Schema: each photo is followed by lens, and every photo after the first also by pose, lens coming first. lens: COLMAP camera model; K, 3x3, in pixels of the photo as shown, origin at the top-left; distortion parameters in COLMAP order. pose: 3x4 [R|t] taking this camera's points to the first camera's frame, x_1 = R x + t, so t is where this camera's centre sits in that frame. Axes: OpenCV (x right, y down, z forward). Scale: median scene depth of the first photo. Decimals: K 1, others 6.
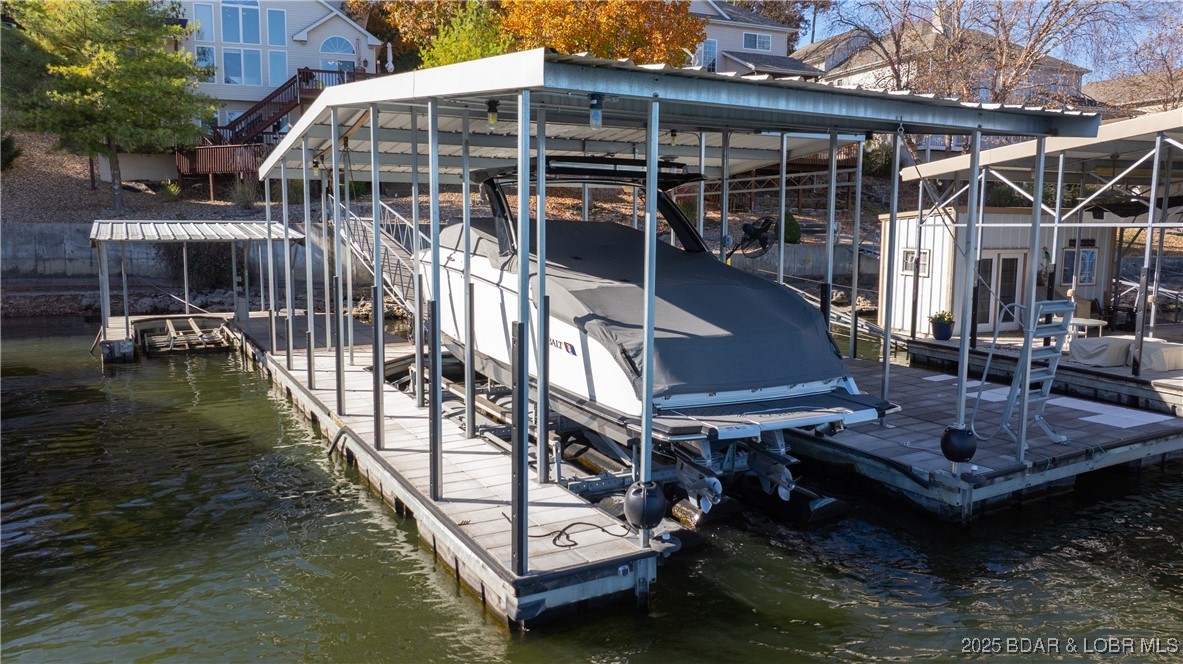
lens RADIAL K [[832.6, 0, 598.3], [0, 832.6, 329.4], [0, 0, 1]] dist [-0.045258, 0.045785]
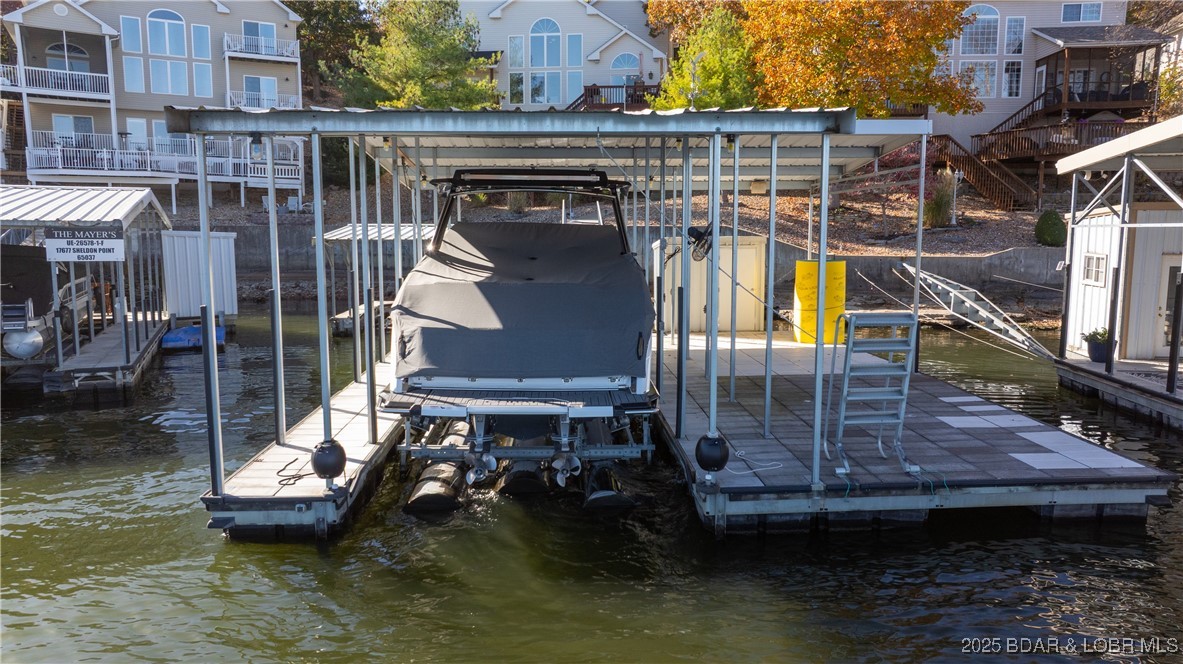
lens RADIAL K [[832.6, 0, 598.3], [0, 832.6, 329.4], [0, 0, 1]] dist [-0.045258, 0.045785]
pose [[0.895642, 0.049120, -0.442056, 0.211864], [-0.049431, 0.998719, 0.010825, -0.002947], [0.442021, 0.012156, 0.896922, 0.016925]]
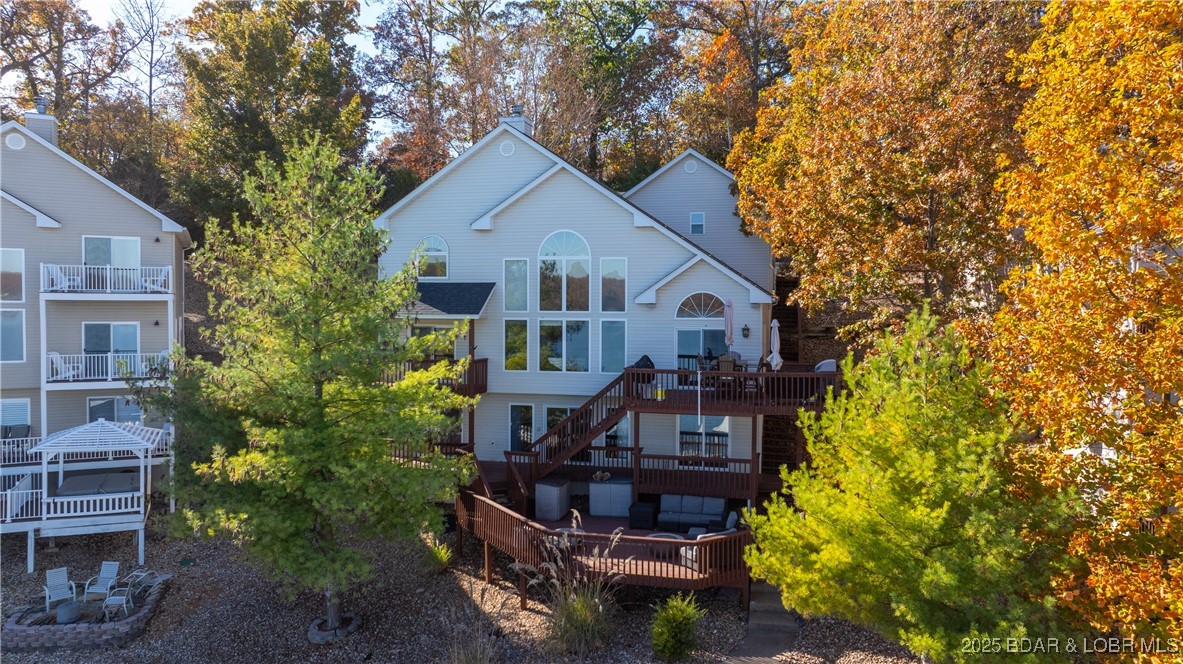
lens RADIAL K [[832.6, 0, 598.3], [0, 832.6, 329.4], [0, 0, 1]] dist [-0.045258, 0.045785]
pose [[0.849919, 0.013856, -0.526731, -0.073867], [-0.062762, 0.995200, -0.075091, -0.388283], [0.523162, 0.096880, 0.846709, 0.608592]]
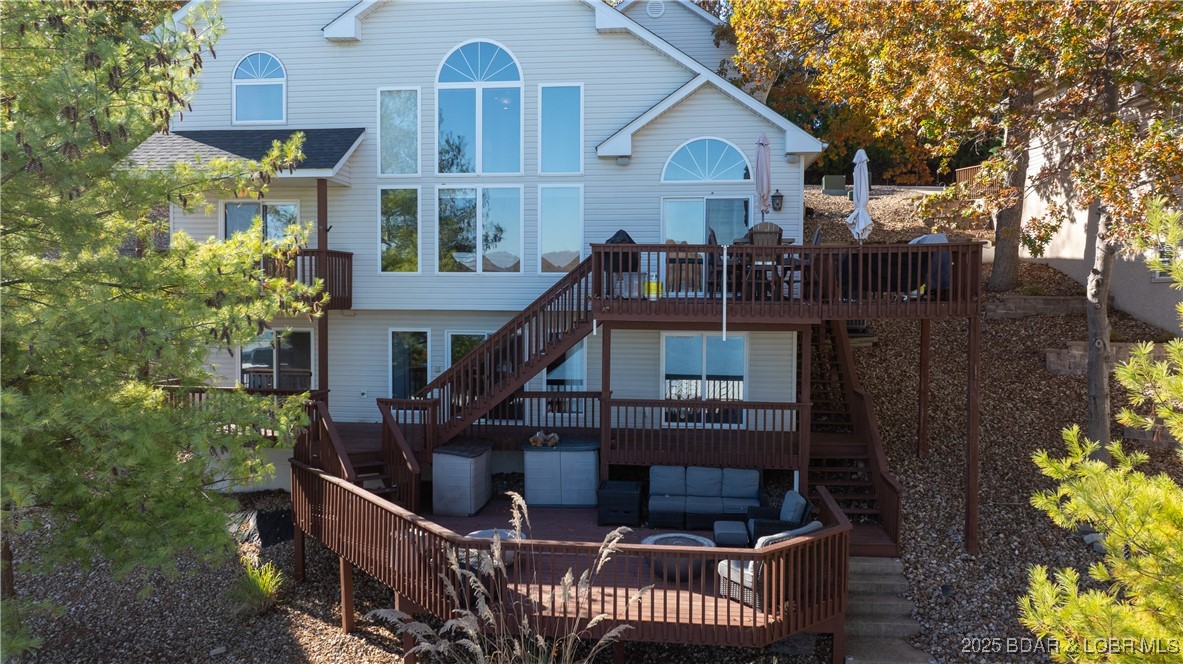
lens RADIAL K [[829.9, 0, 597.9], [0, 829.9, 326.7], [0, 0, 1]] dist [-0.012530, -0.003946]
pose [[0.907463, 0.016354, -0.419813, -0.281053], [-0.051935, 0.995945, -0.073464, -0.334218], [0.416910, 0.088469, 0.904632, 0.901218]]
